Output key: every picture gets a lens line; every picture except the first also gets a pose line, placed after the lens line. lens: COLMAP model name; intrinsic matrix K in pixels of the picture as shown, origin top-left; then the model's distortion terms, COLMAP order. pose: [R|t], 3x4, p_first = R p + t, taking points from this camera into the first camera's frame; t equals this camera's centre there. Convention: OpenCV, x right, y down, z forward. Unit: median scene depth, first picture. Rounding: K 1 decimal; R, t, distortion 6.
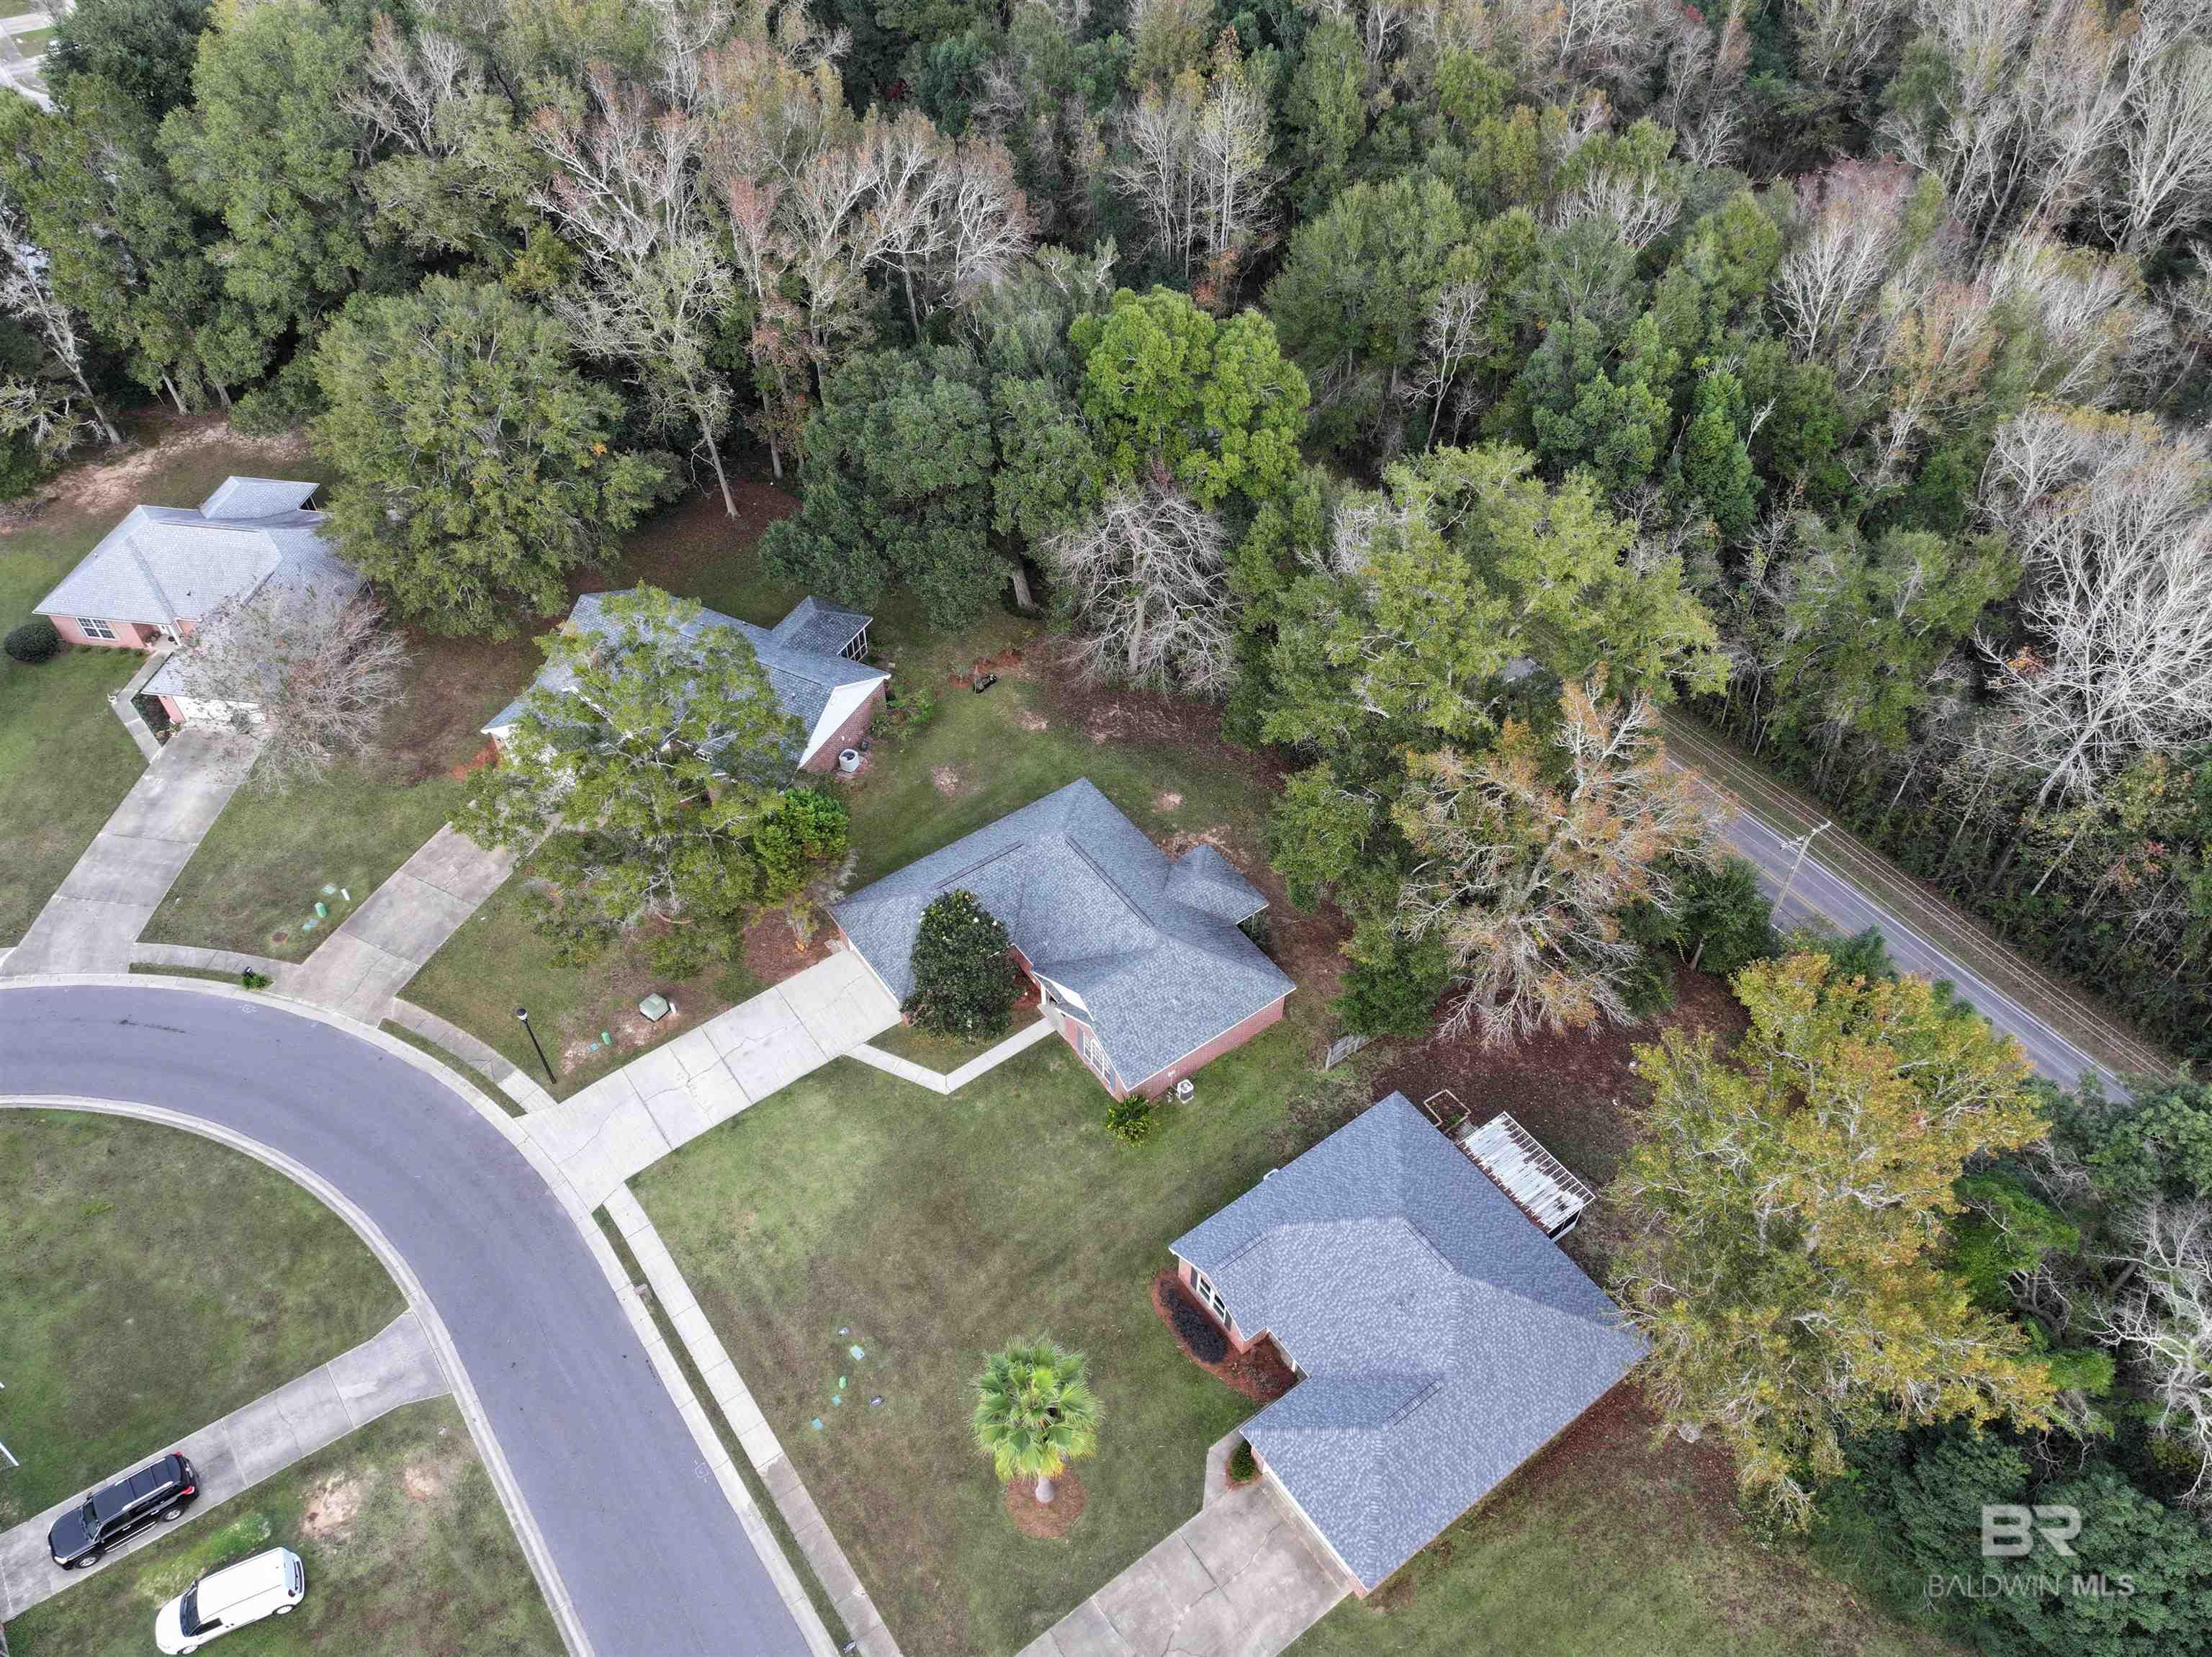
lens RADIAL K [[1548.3, 0, 1117.7], [0, 1548.3, 826.7], [0, 0, 1]] dist [0.010942, -0.002609]
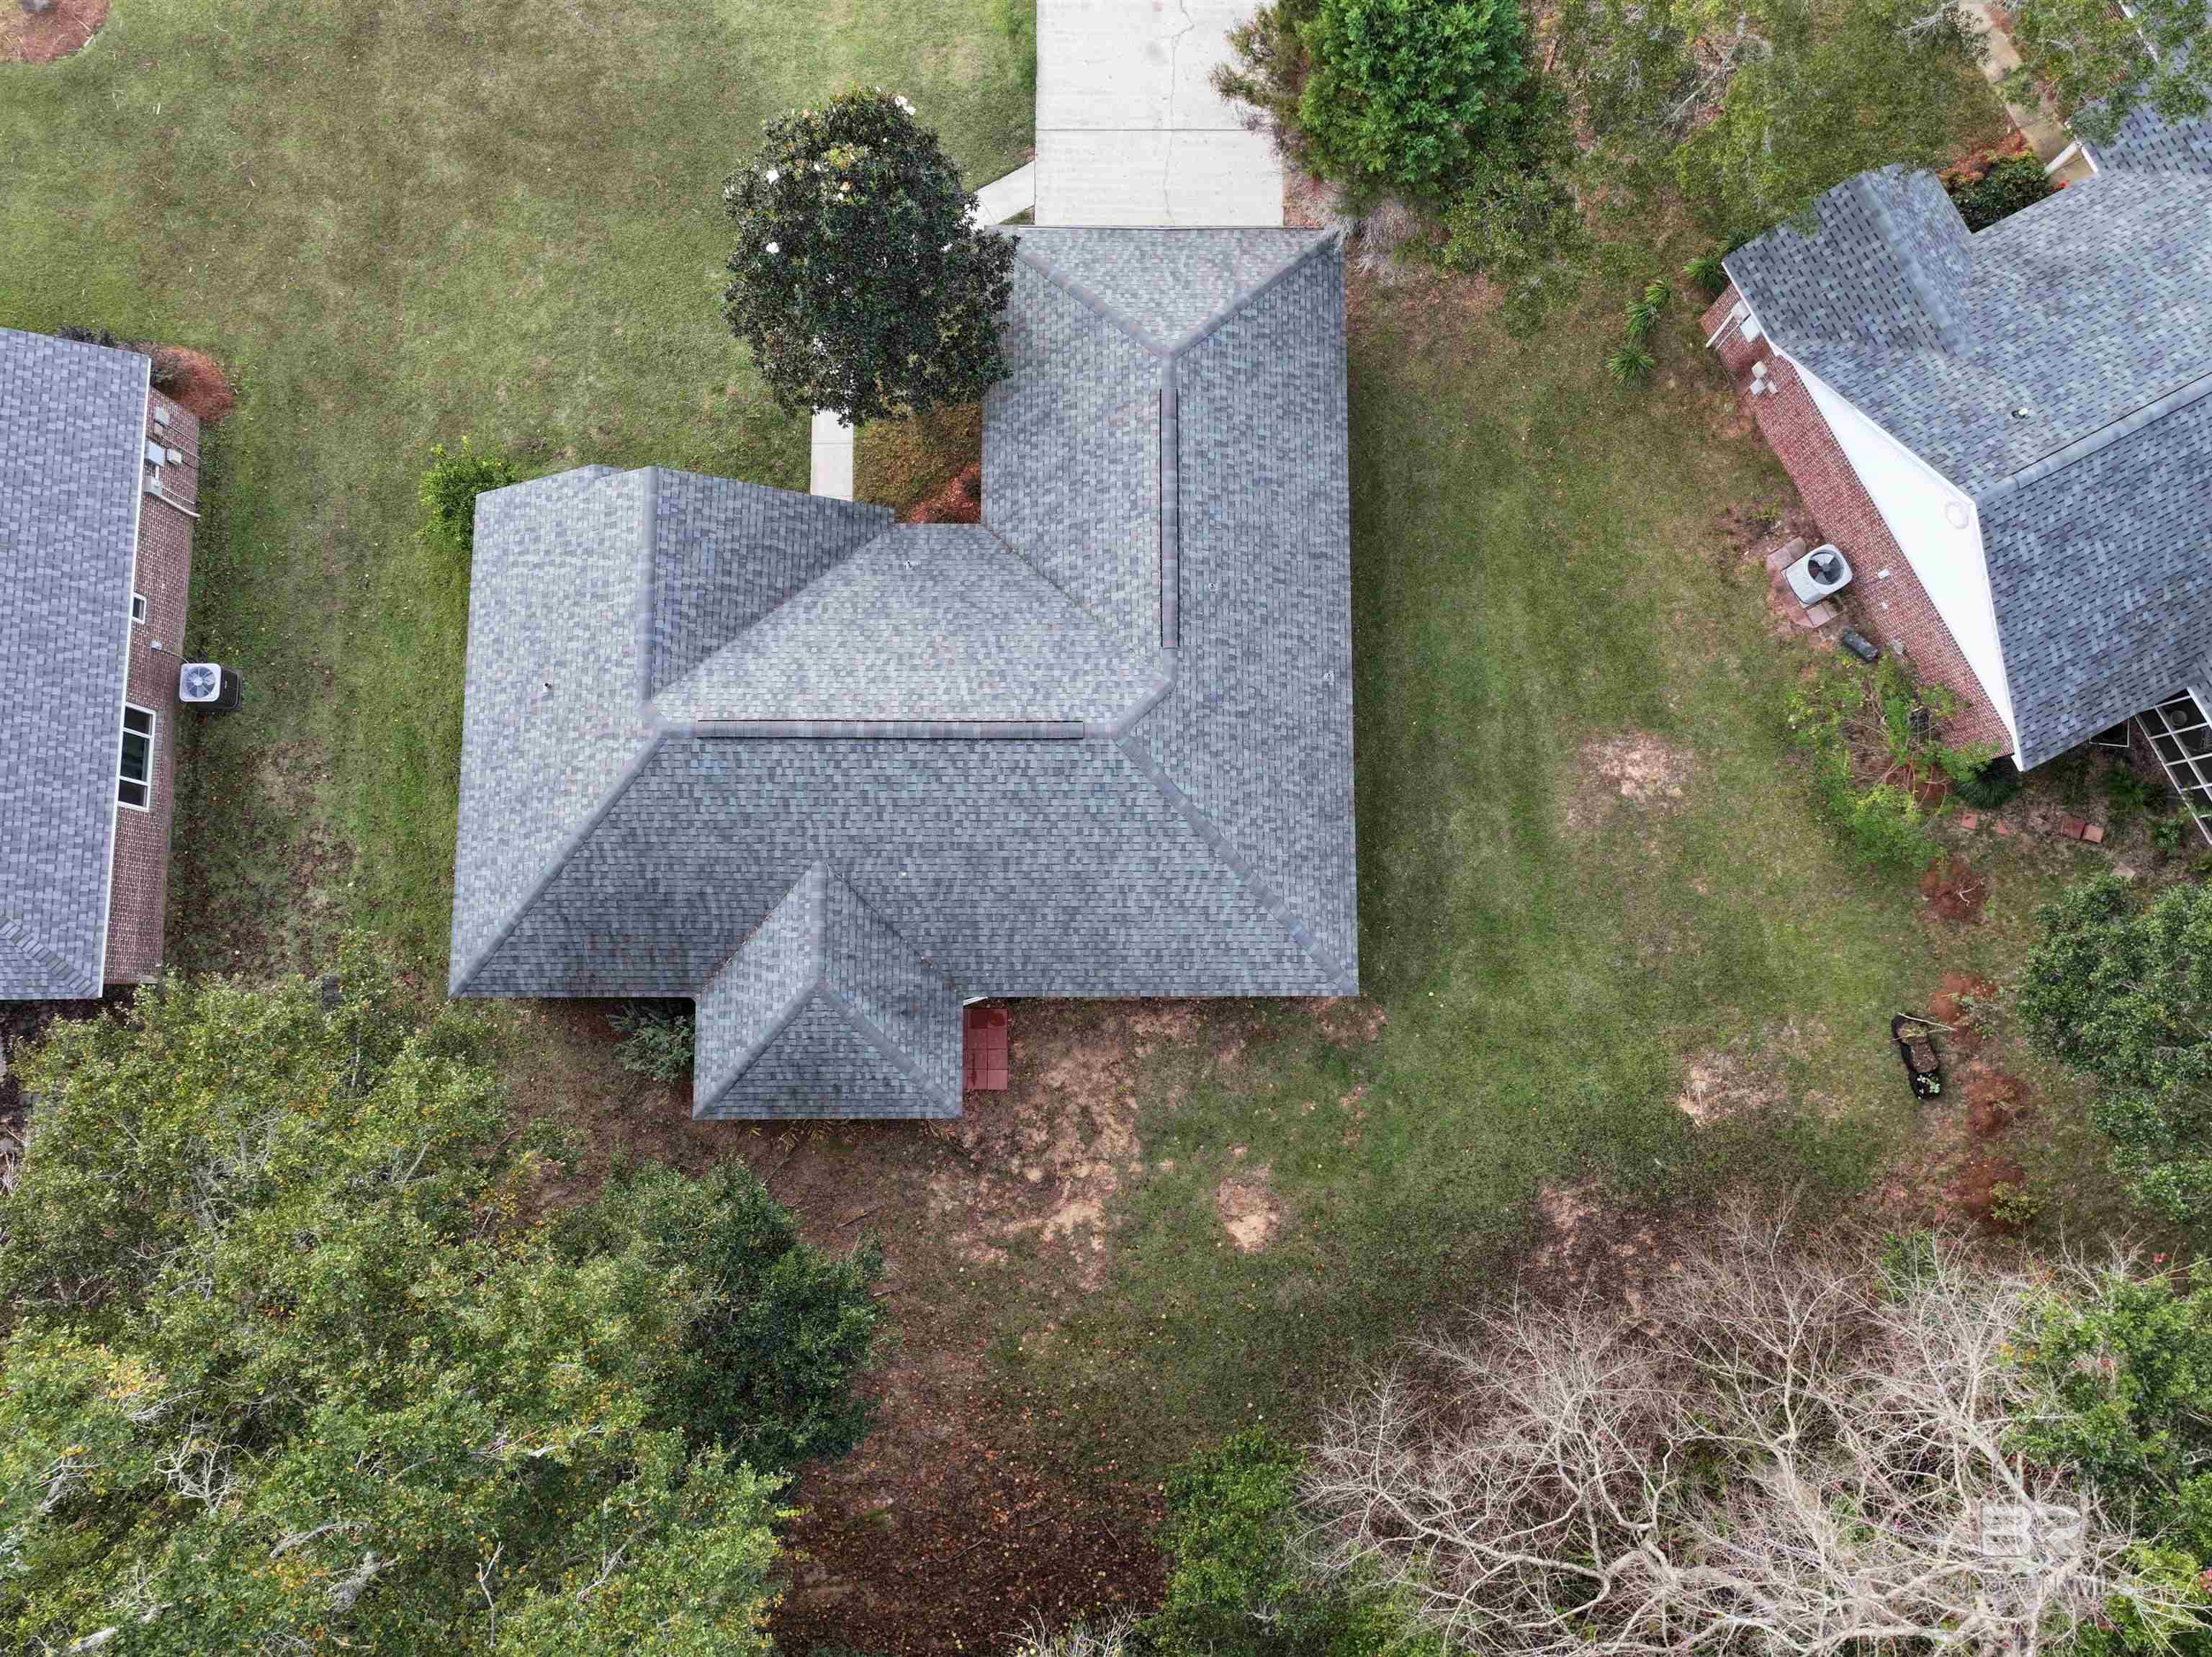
lens RADIAL K [[1548.3, 0, 1117.3], [0, 1548.3, 818.8], [0, 0, 1]] dist [0.010942, -0.002609]
pose [[-0.587877, 0.801696, -0.108091, 0.019875], [-0.590133, -0.333621, 0.735146, -0.287645], [0.553303, 0.495963, 0.669236, 0.815633]]
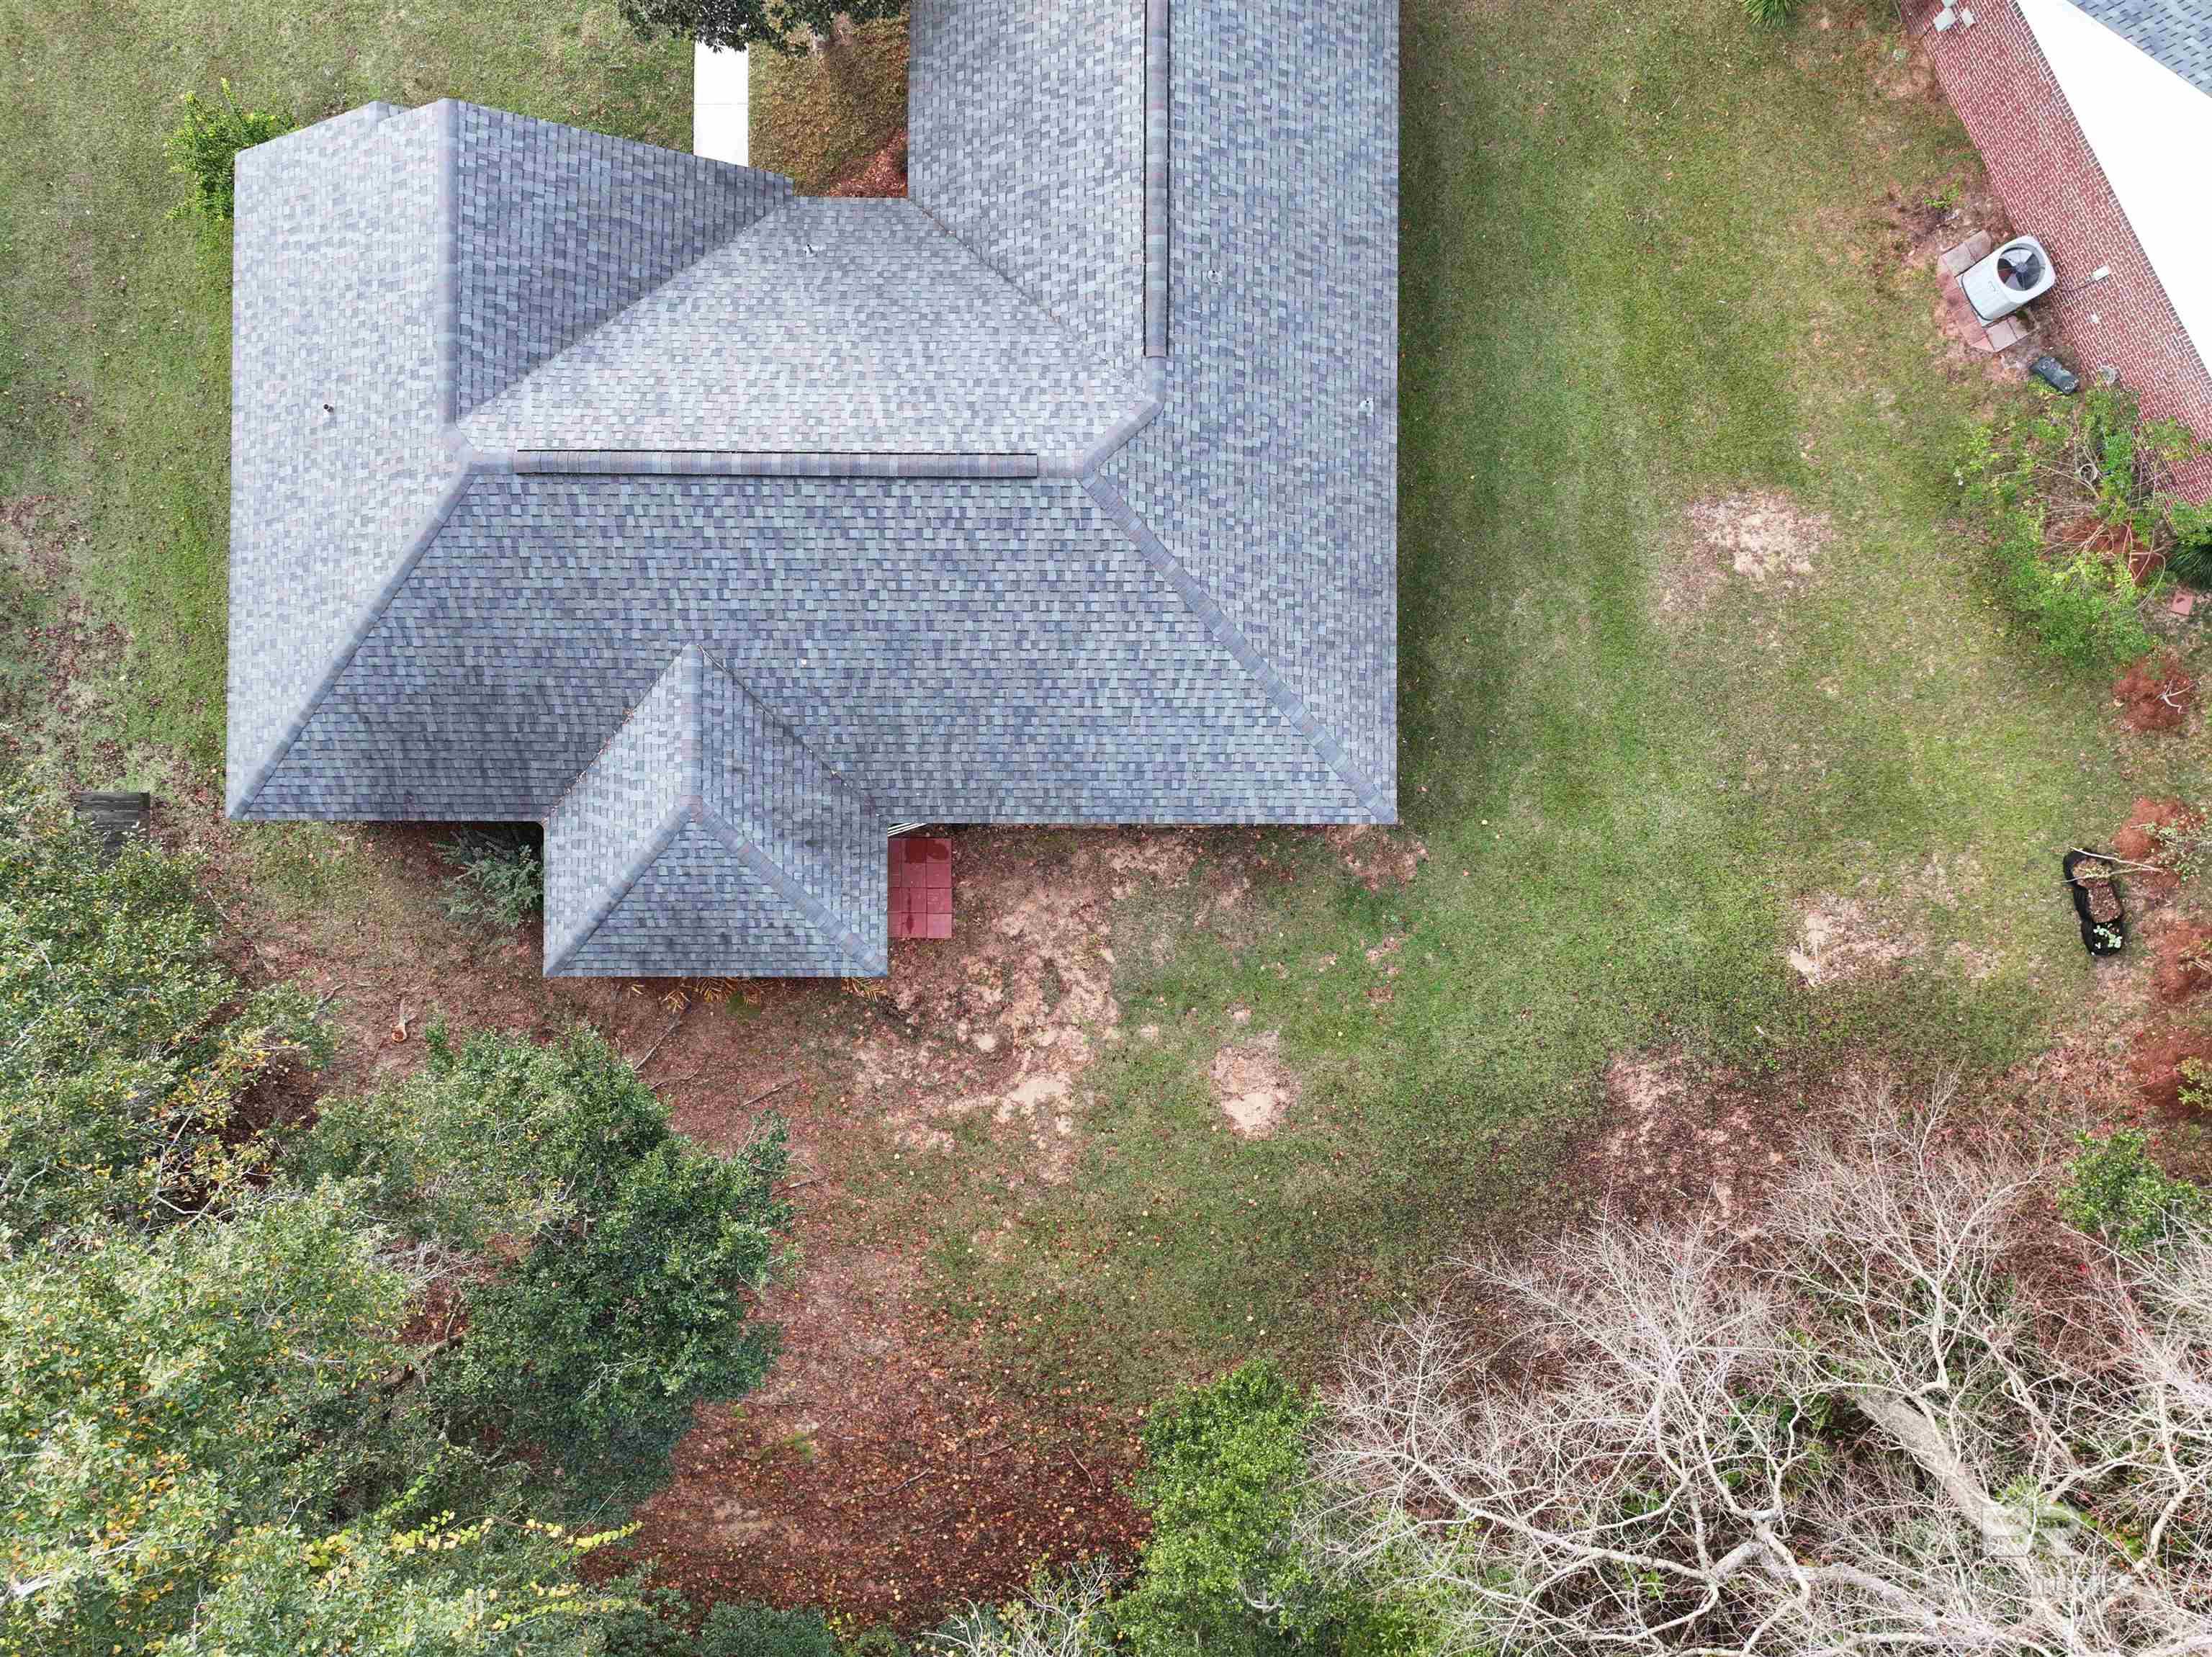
lens RADIAL K [[1548.3, 0, 1117.9], [0, 1548.3, 817.2], [0, 0, 1]] dist [0.010942, -0.002609]
pose [[-0.591624, 0.806010, -0.018155, 0.014150], [-0.585502, -0.414070, 0.696946, -0.226755], [0.554228, 0.422960, 0.716894, 0.888682]]
